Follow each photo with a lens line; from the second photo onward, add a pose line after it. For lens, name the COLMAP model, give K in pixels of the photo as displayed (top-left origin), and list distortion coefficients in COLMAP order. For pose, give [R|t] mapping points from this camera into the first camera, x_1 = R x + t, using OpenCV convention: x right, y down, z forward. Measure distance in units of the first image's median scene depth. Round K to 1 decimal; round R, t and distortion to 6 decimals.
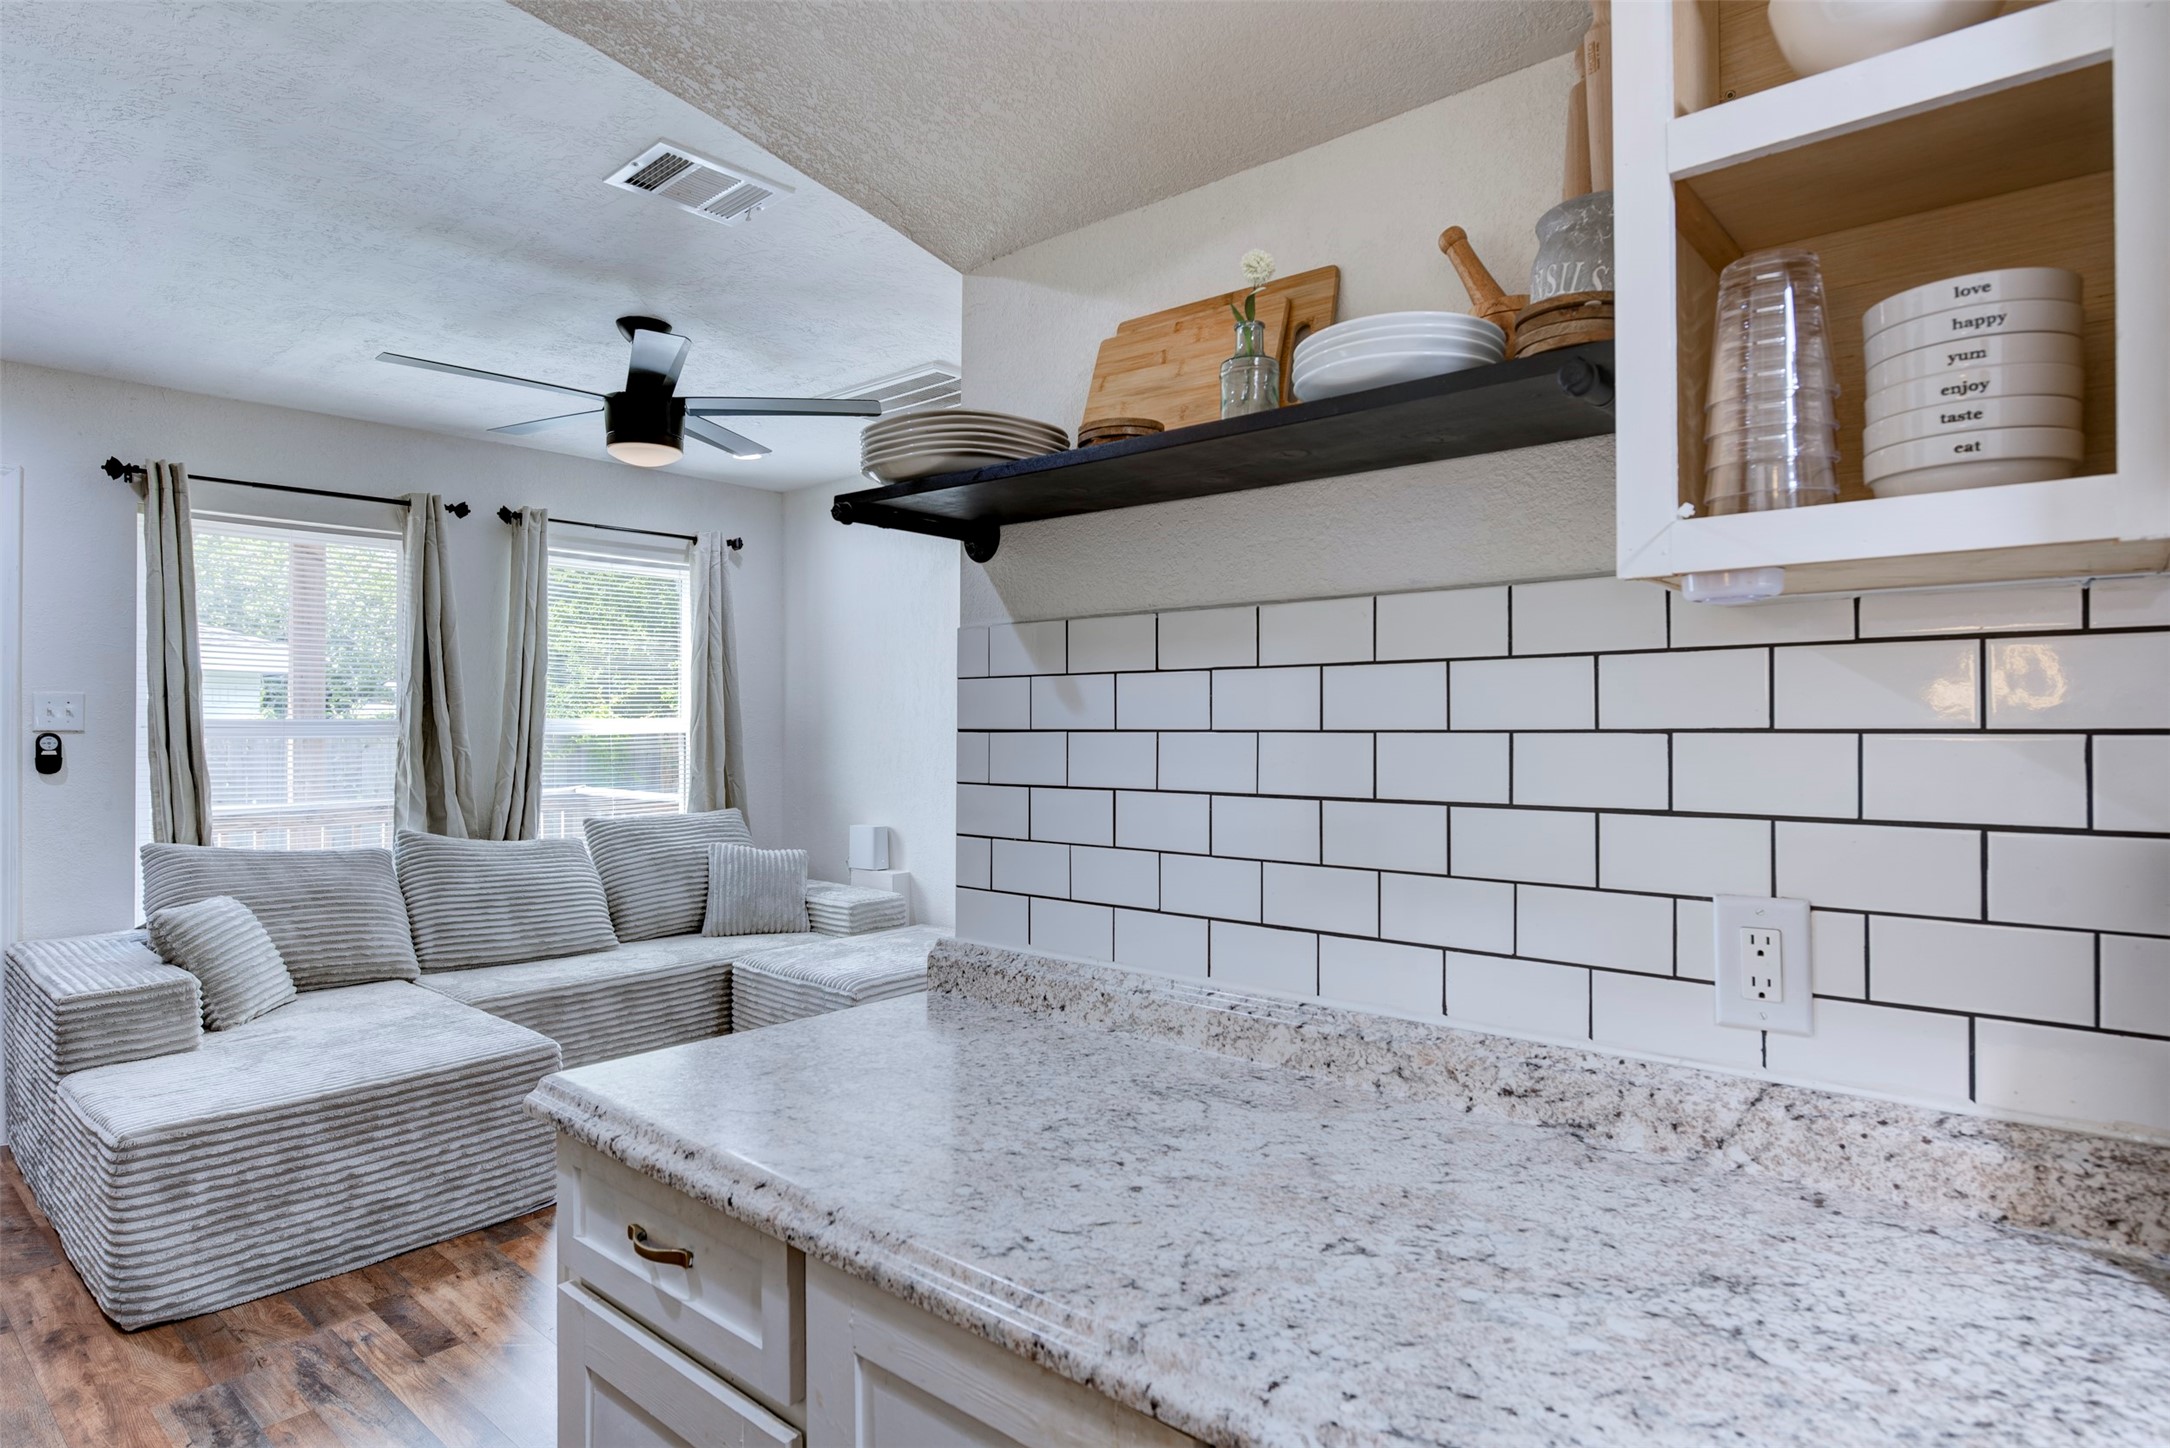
lens RADIAL K [[1174.0, 0, 1078.2], [0, 1174.0, 721.2], [0, 0, 1]] dist [-0.005652, 0.000763]
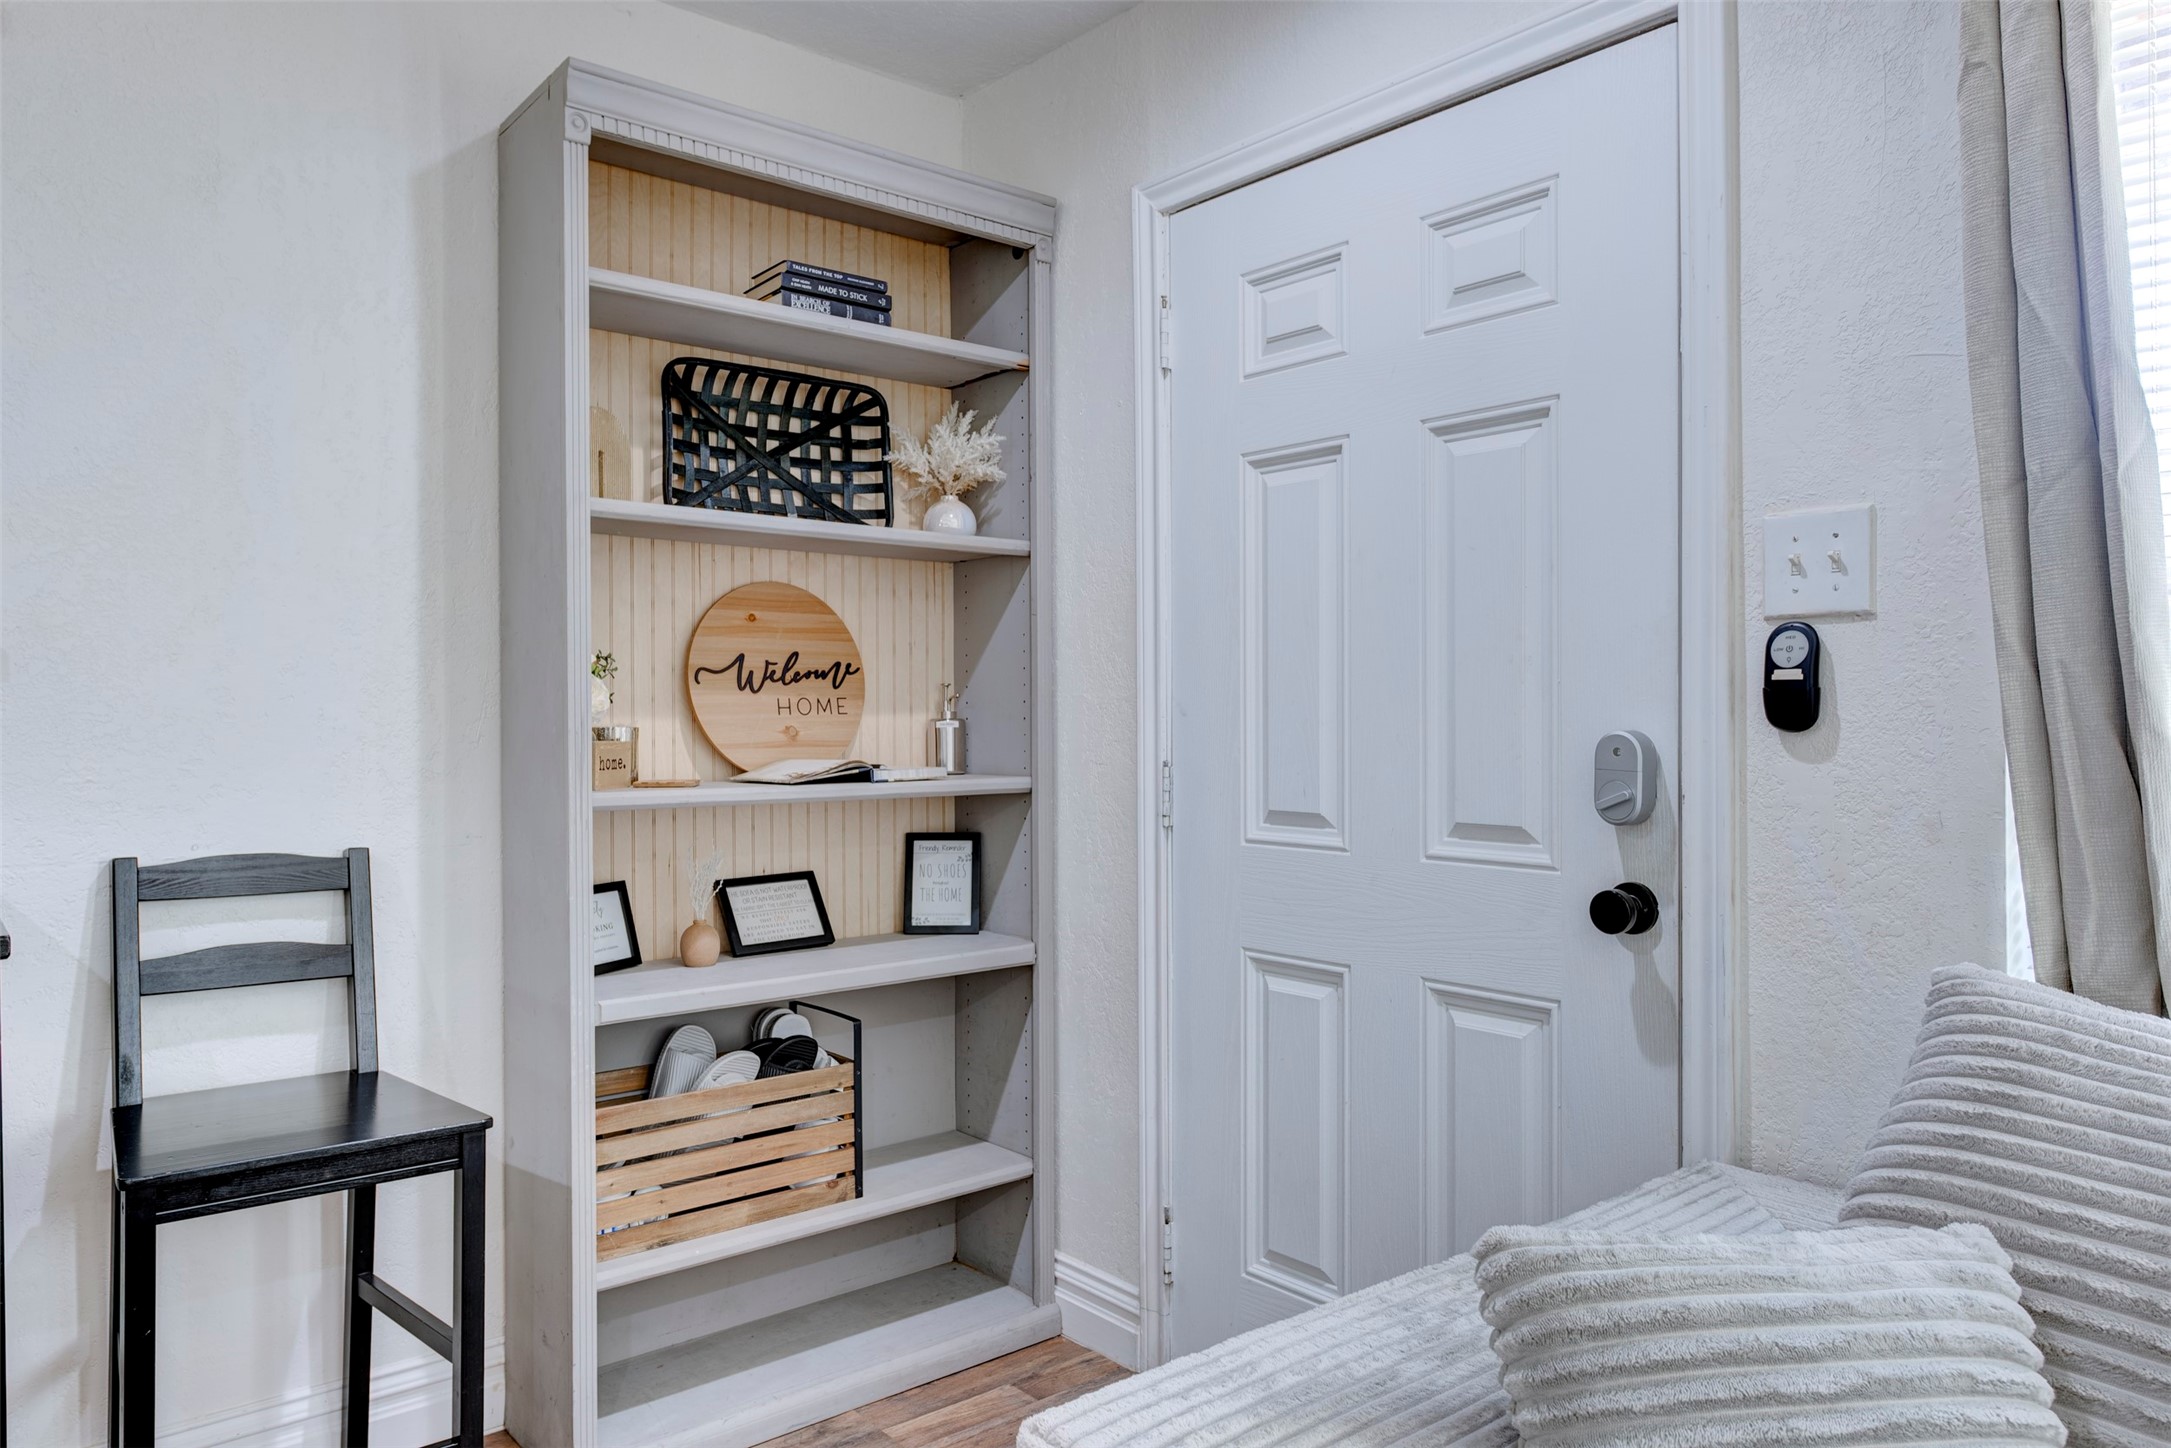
lens RADIAL K [[1438.6, 0, 1079.4], [0, 1438.6, 719.3], [0, 0, 1]] dist [-0.002940, -0.000997]
pose [[-0.161537, 0.001119, -0.986866, -0.491708], [0.006471, 0.999979, 0.000075, 0.049556], [0.986845, -0.006374, -0.161541, 1.064687]]
